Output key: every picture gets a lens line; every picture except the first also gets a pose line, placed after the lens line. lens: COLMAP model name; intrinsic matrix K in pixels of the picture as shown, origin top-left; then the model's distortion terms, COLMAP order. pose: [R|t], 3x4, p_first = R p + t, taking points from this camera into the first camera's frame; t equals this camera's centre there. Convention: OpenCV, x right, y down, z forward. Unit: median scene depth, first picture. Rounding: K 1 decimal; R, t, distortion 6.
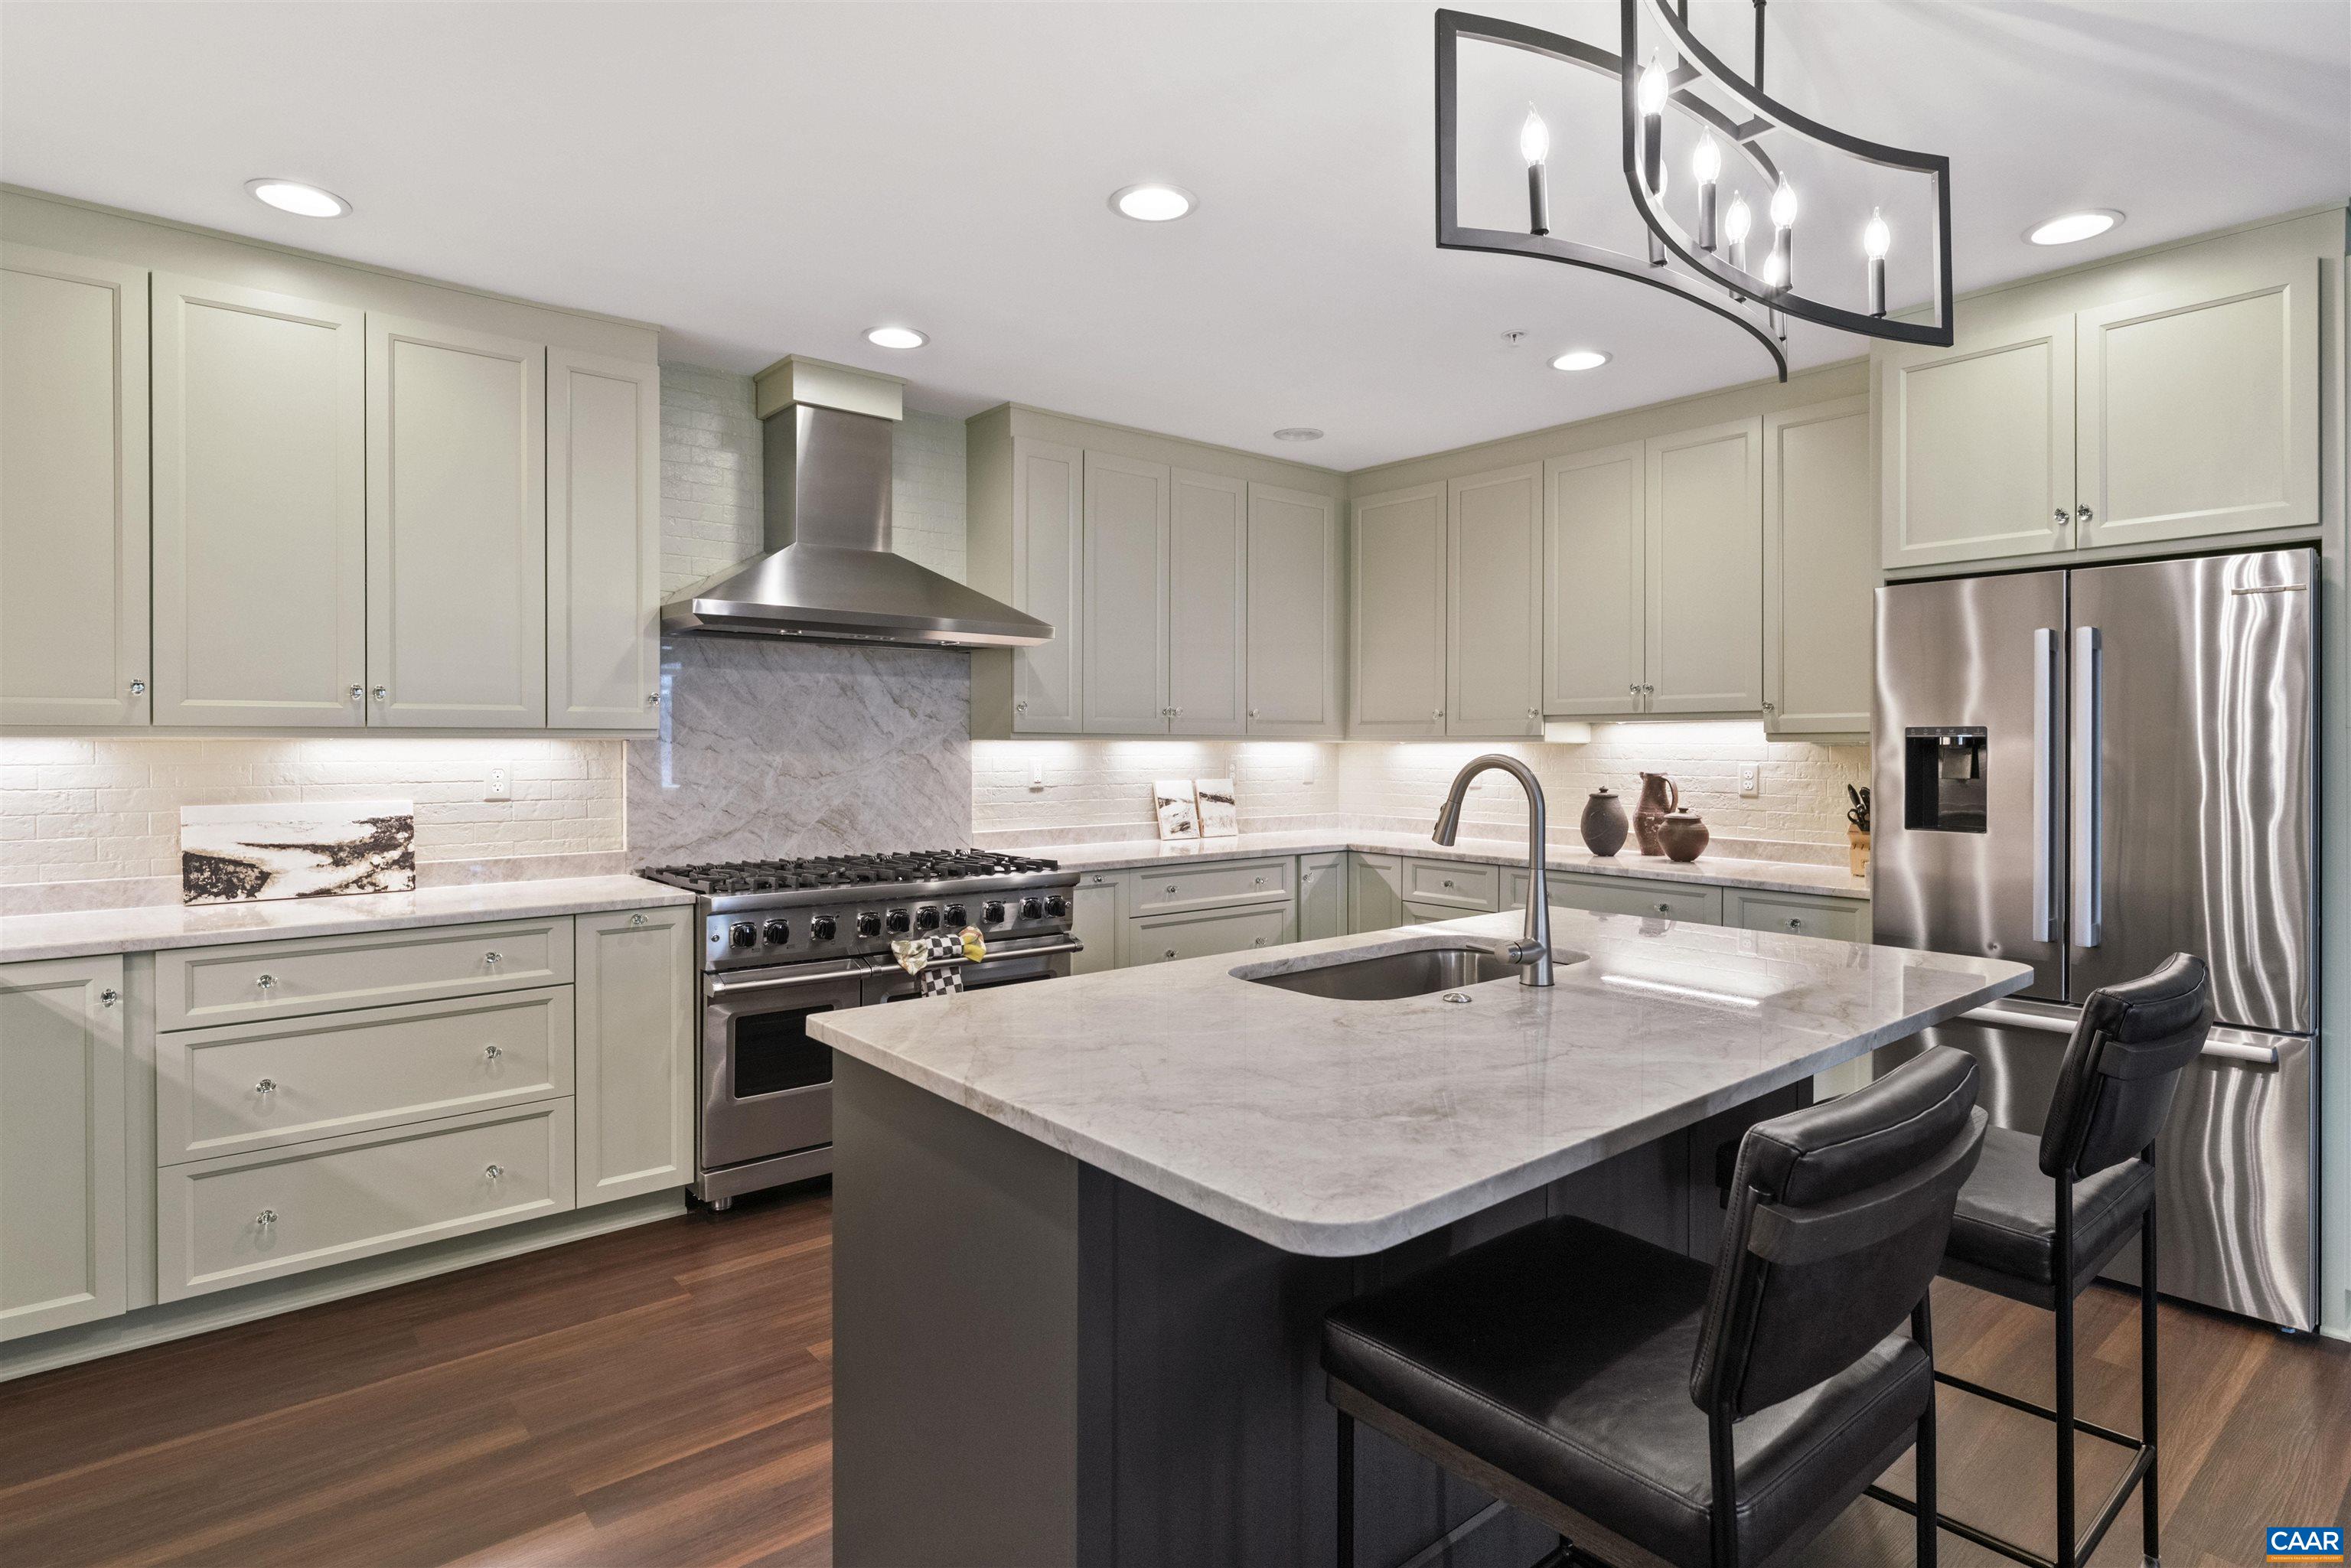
lens RADIAL K [[1213.5, 0, 1174.7], [0, 1213.5, 748.9], [0, 0, 1]] dist [0.001064, 0.000236]
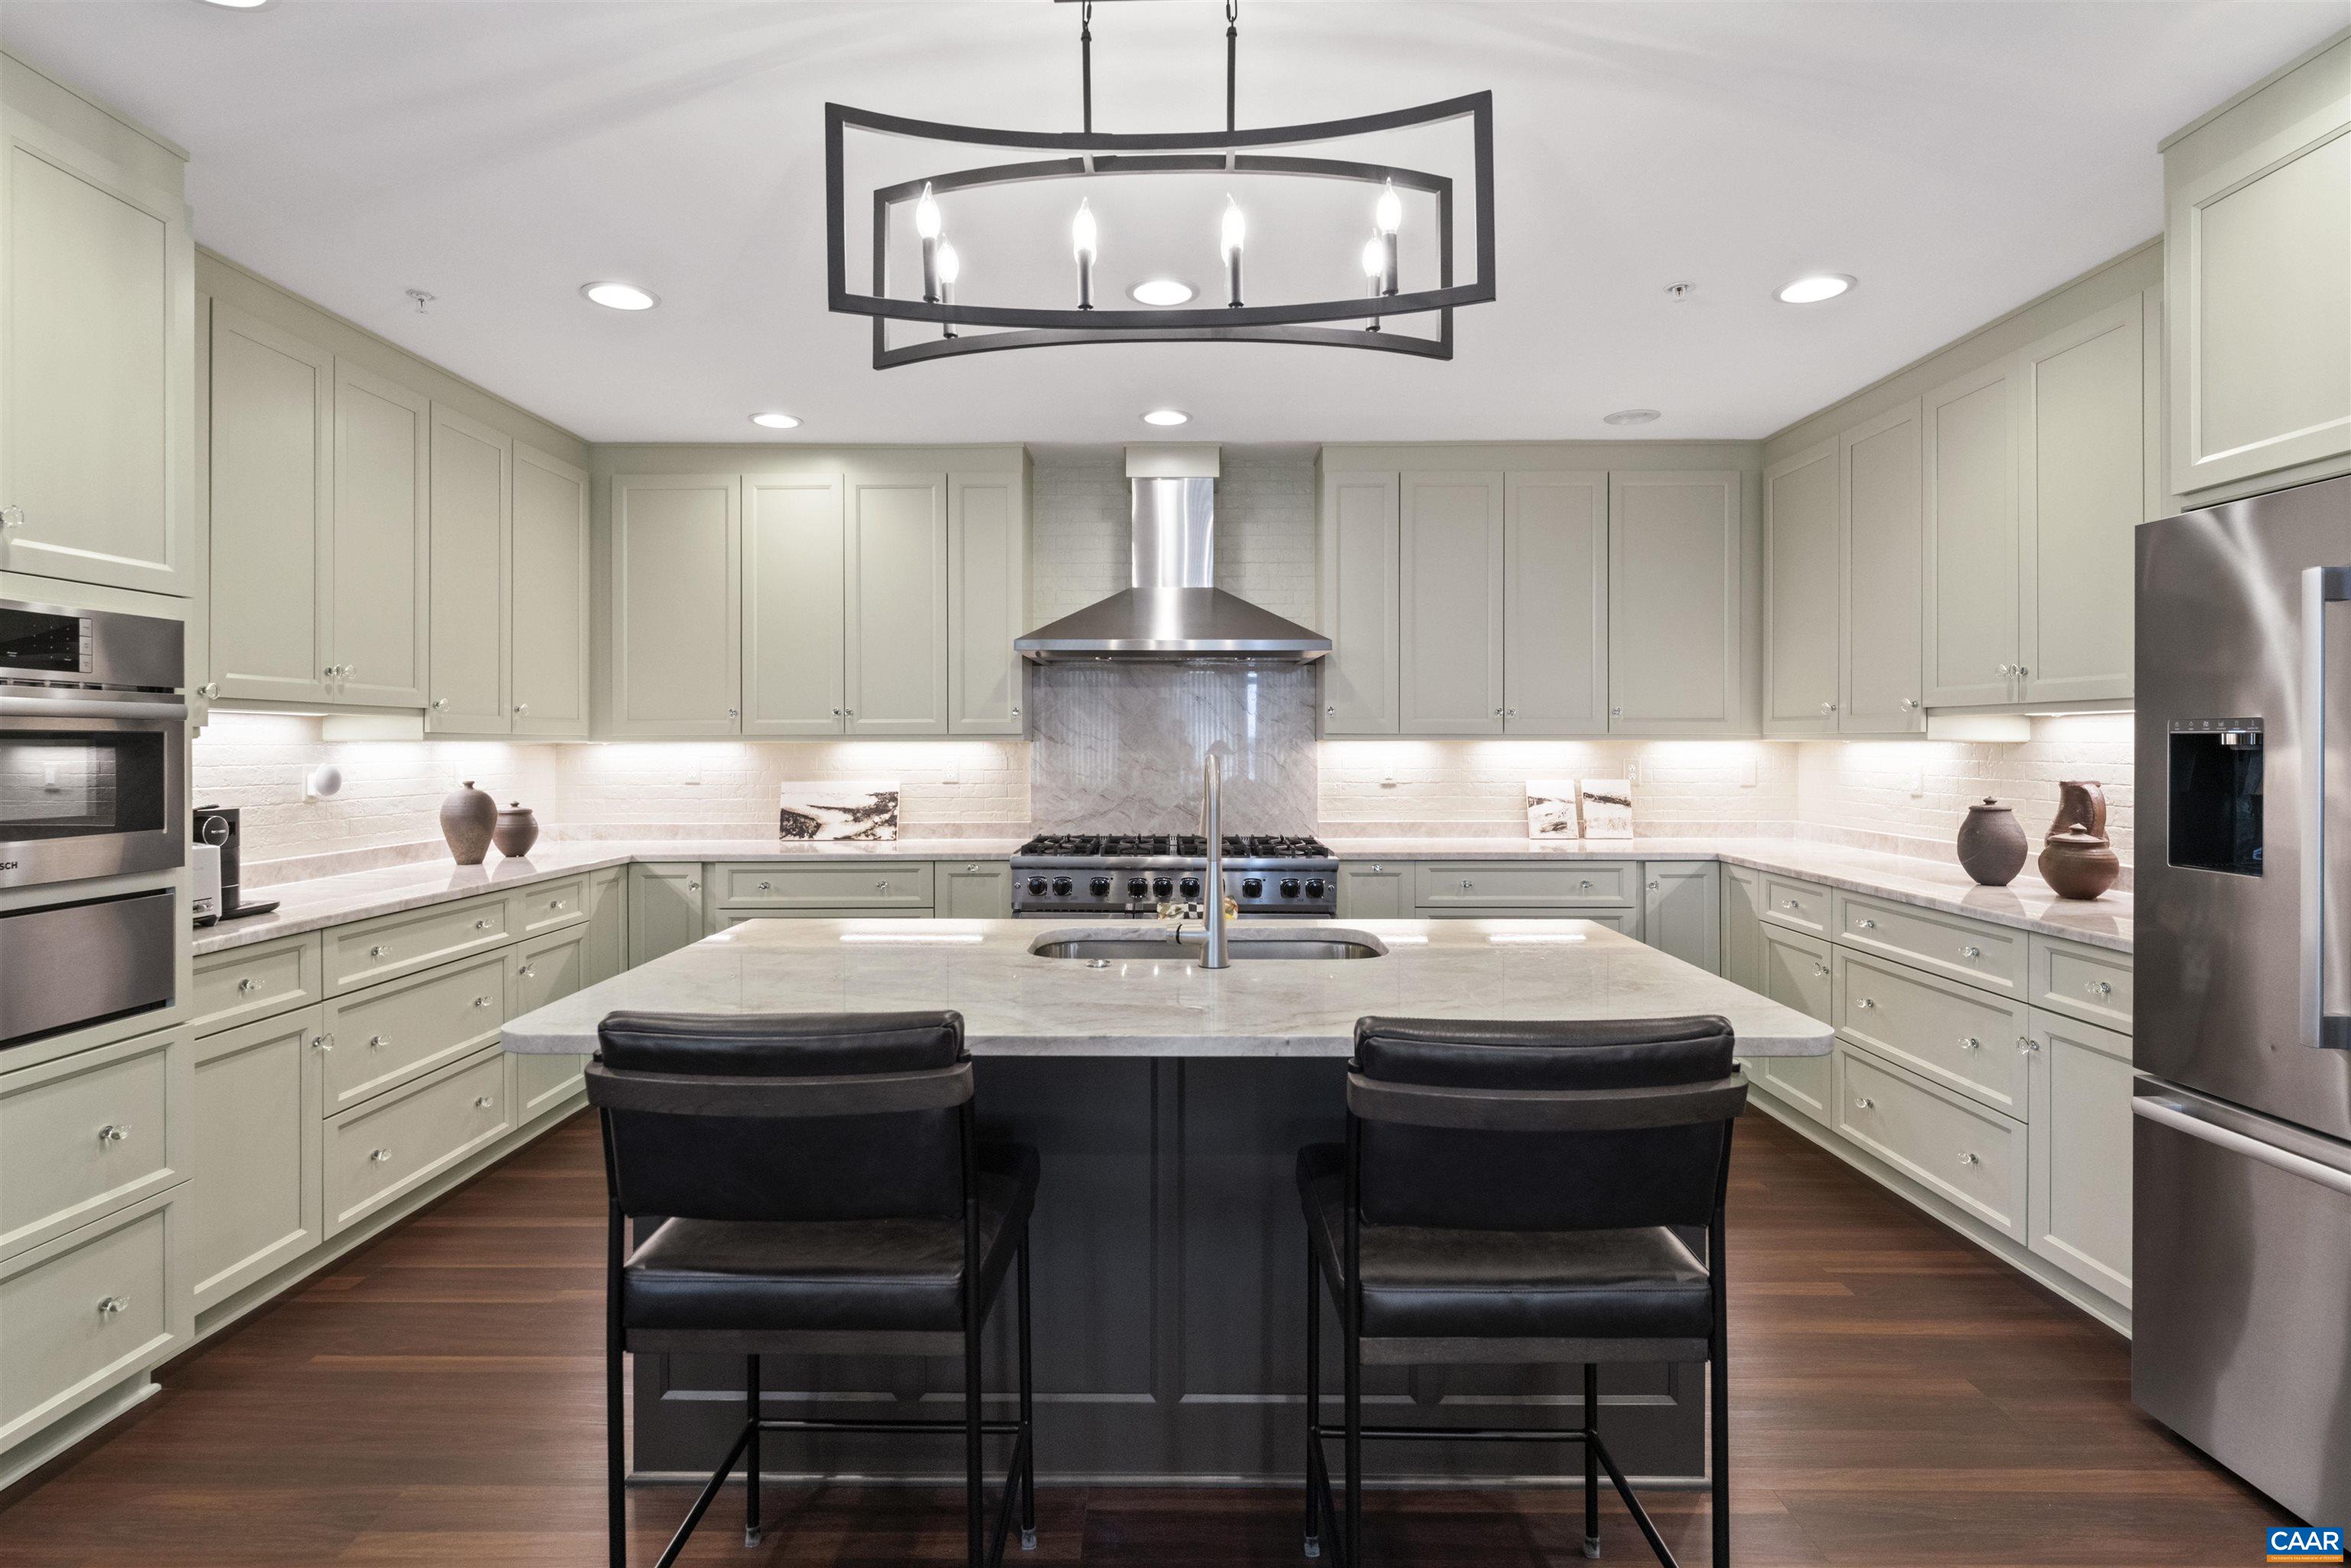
lens RADIAL K [[1148.2, 0, 1174.5], [0, 1148.2, 748.0], [0, 0, 1]] dist [-0.000337, -0.000009]
pose [[0.762553, 0.001132, -0.646925, 0.527298], [-0.000363, 0.999999, 0.001321, -0.002212], [0.646926, -0.000772, 0.762553, 0.107518]]
